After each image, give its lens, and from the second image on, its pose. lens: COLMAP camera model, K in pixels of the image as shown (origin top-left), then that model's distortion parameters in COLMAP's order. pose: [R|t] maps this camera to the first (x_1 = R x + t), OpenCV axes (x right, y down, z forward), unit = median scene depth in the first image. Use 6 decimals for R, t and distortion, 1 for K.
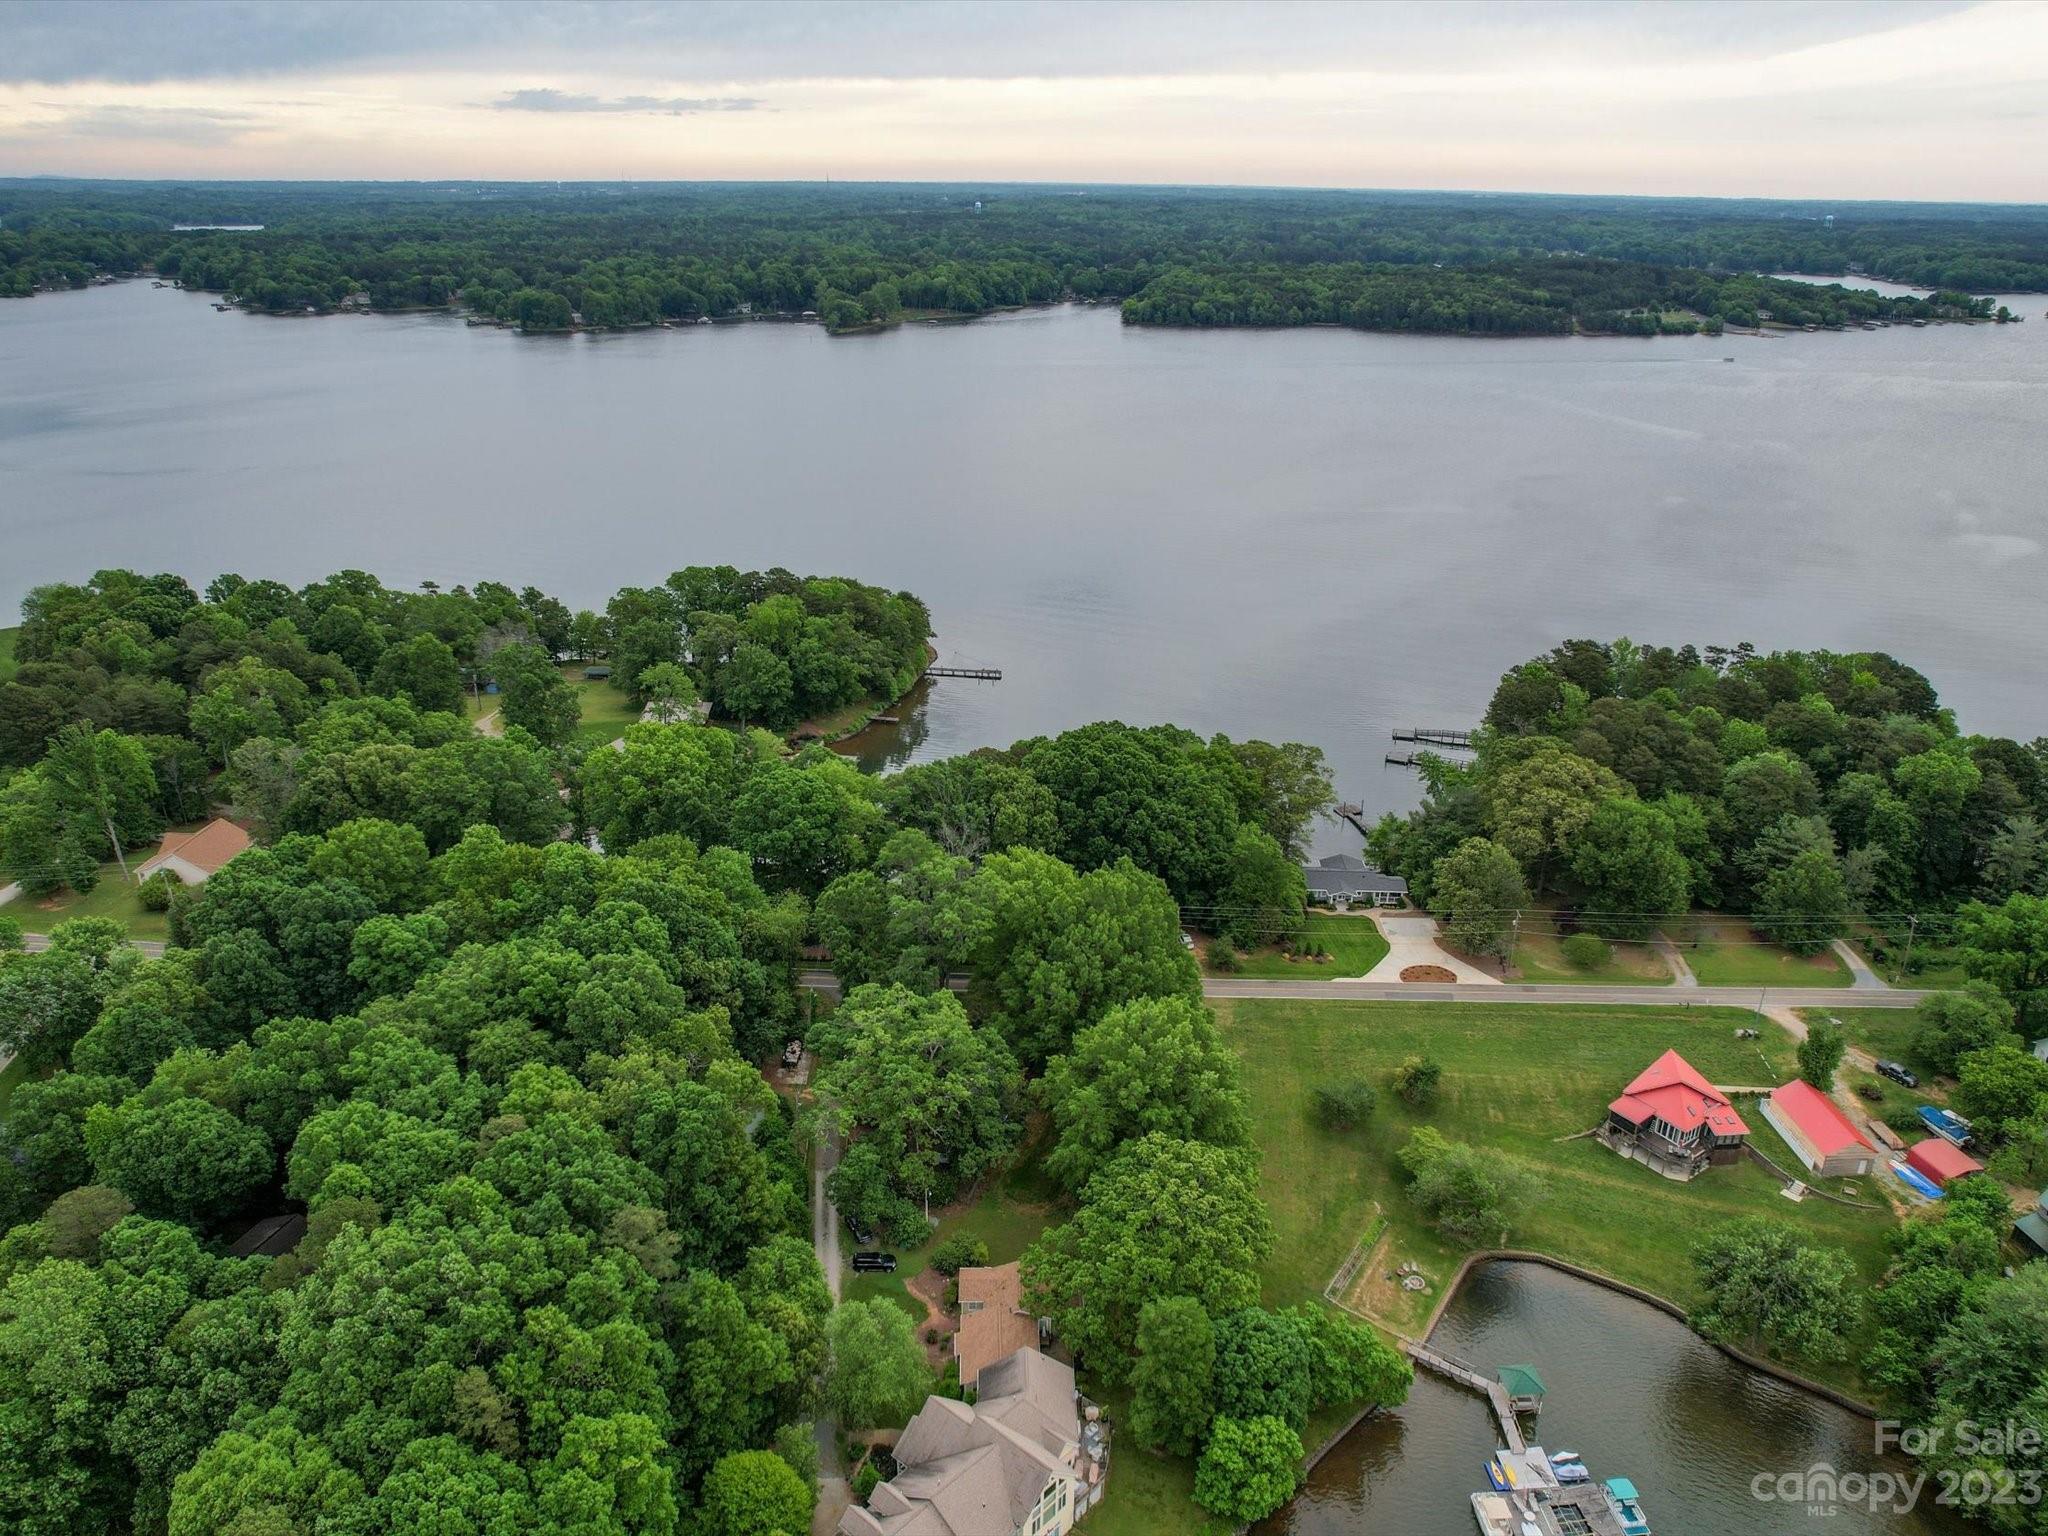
lens RADIAL K [[1480.0, 0, 1042.7], [0, 1480.0, 772.3], [0, 0, 1]] dist [-0.074028, 0.067308]
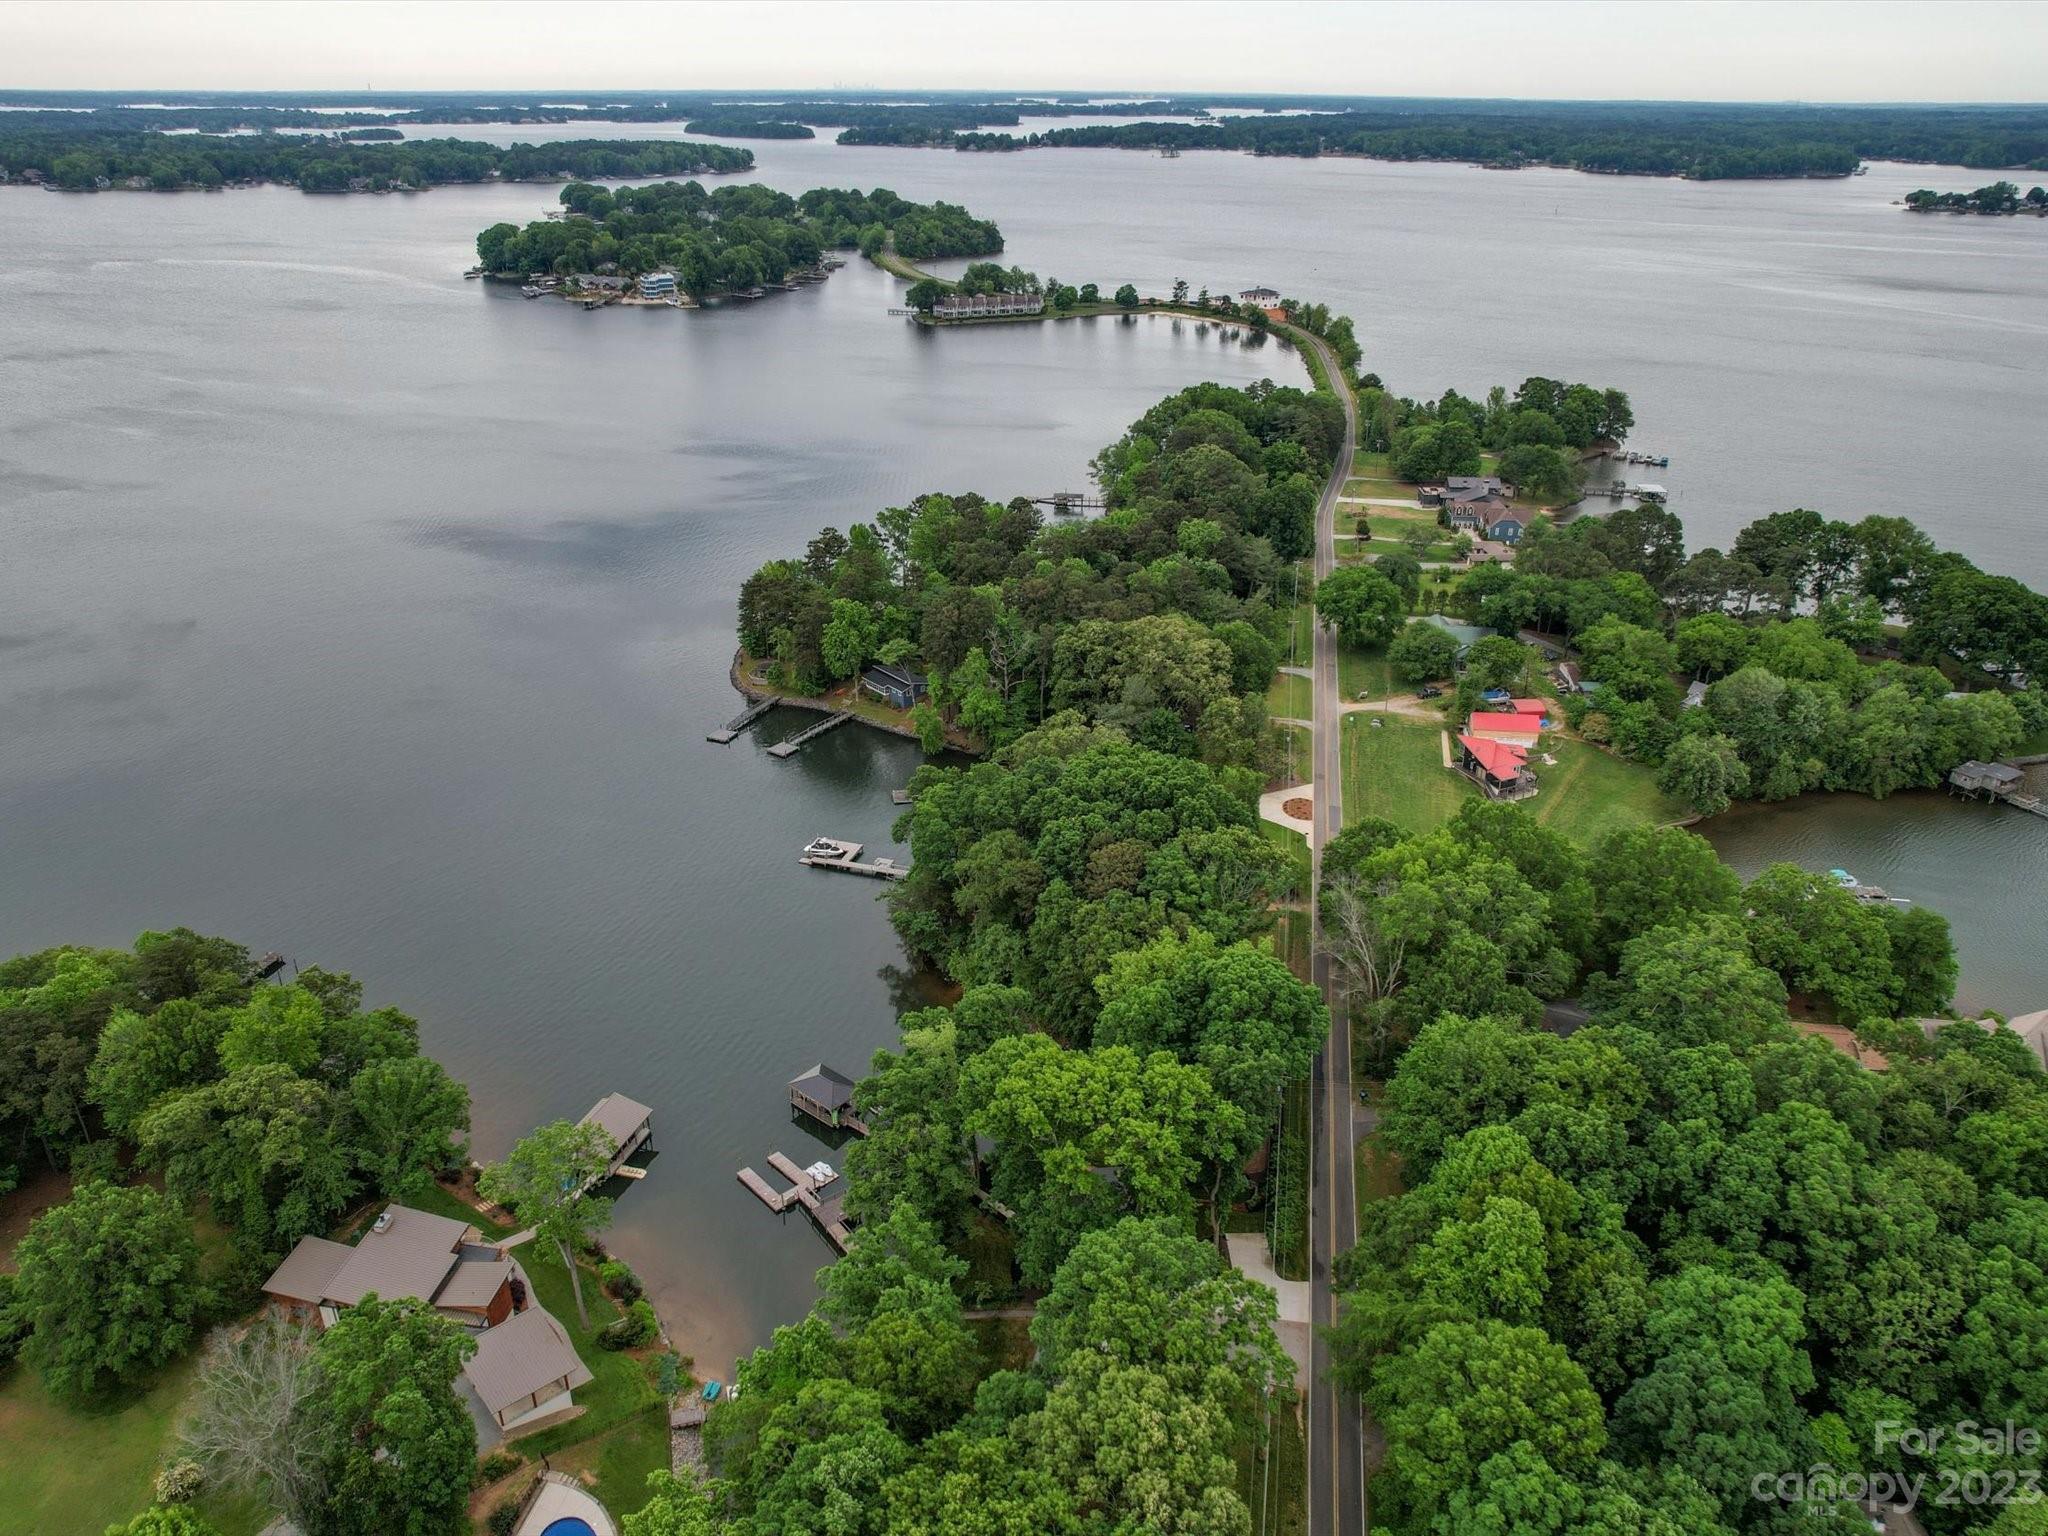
lens RADIAL K [[1480.0, 0, 1040.2], [0, 1480.0, 777.2], [0, 0, 1]] dist [-0.074028, 0.067308]
pose [[0.154468, -0.433527, 0.887803, -0.147030], [0.367951, 0.859189, 0.355536, -0.069148], [-0.916925, 0.271749, 0.292234, 0.152701]]
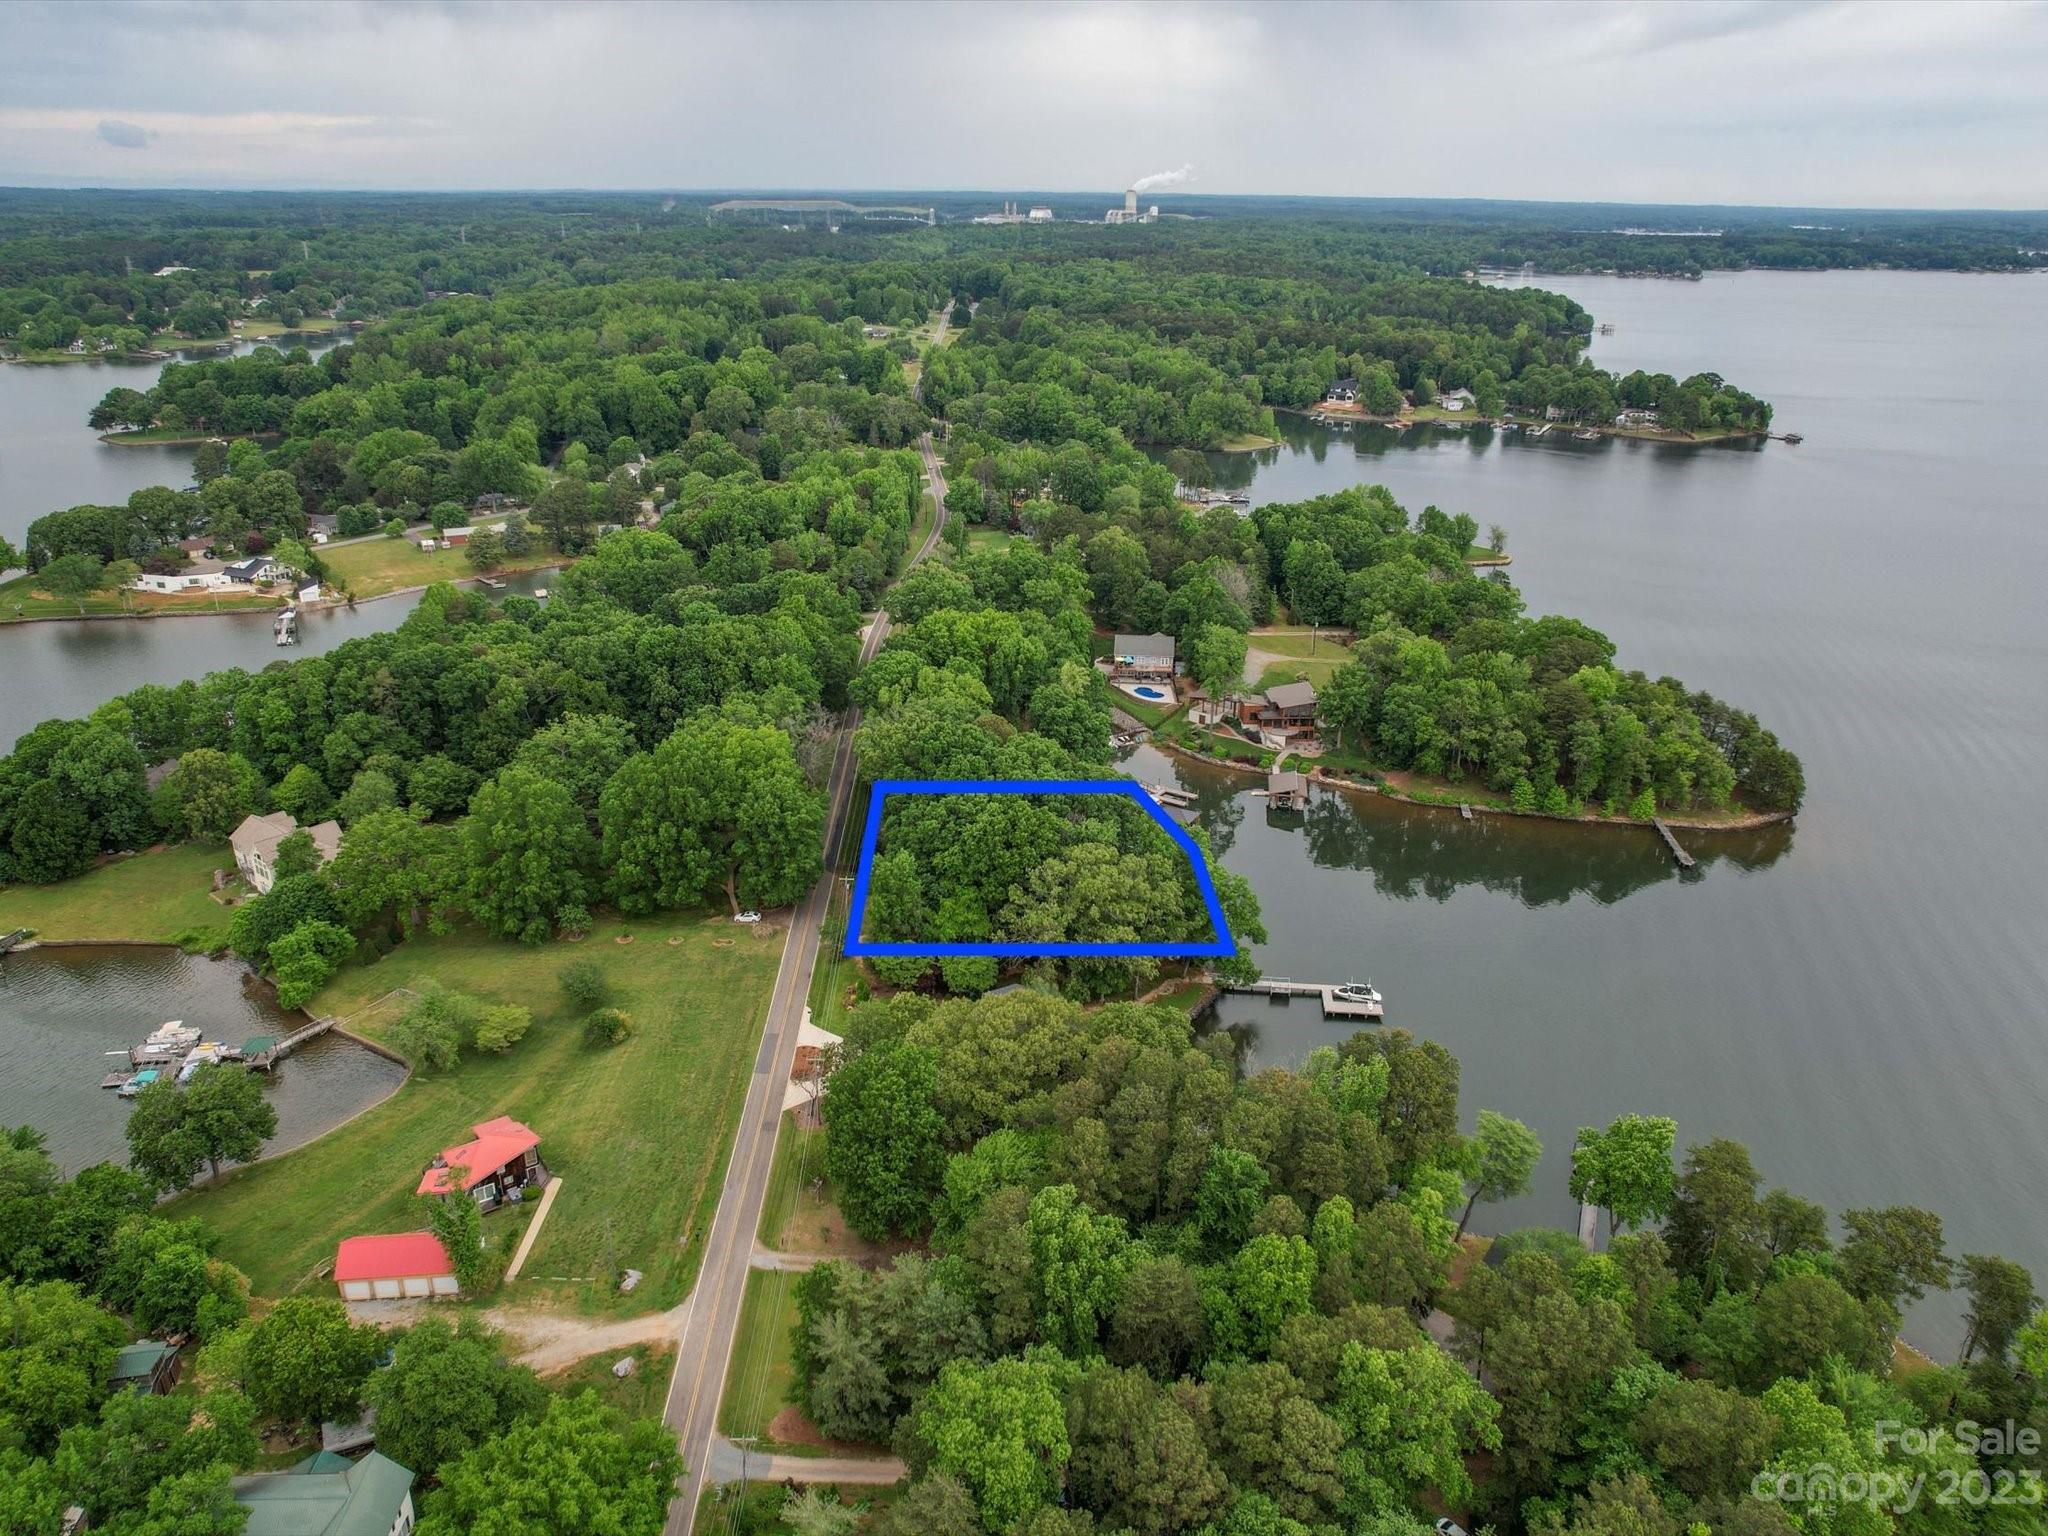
lens RADIAL K [[1480.0, 0, 1028.1], [0, 1480.0, 765.0], [0, 0, 1]] dist [-0.074028, 0.067308]
pose [[0.037347, 0.357264, -0.933256, 0.189309], [-0.385357, 0.866824, 0.316411, -0.064628], [0.922011, 0.347820, 0.170048, 0.165134]]
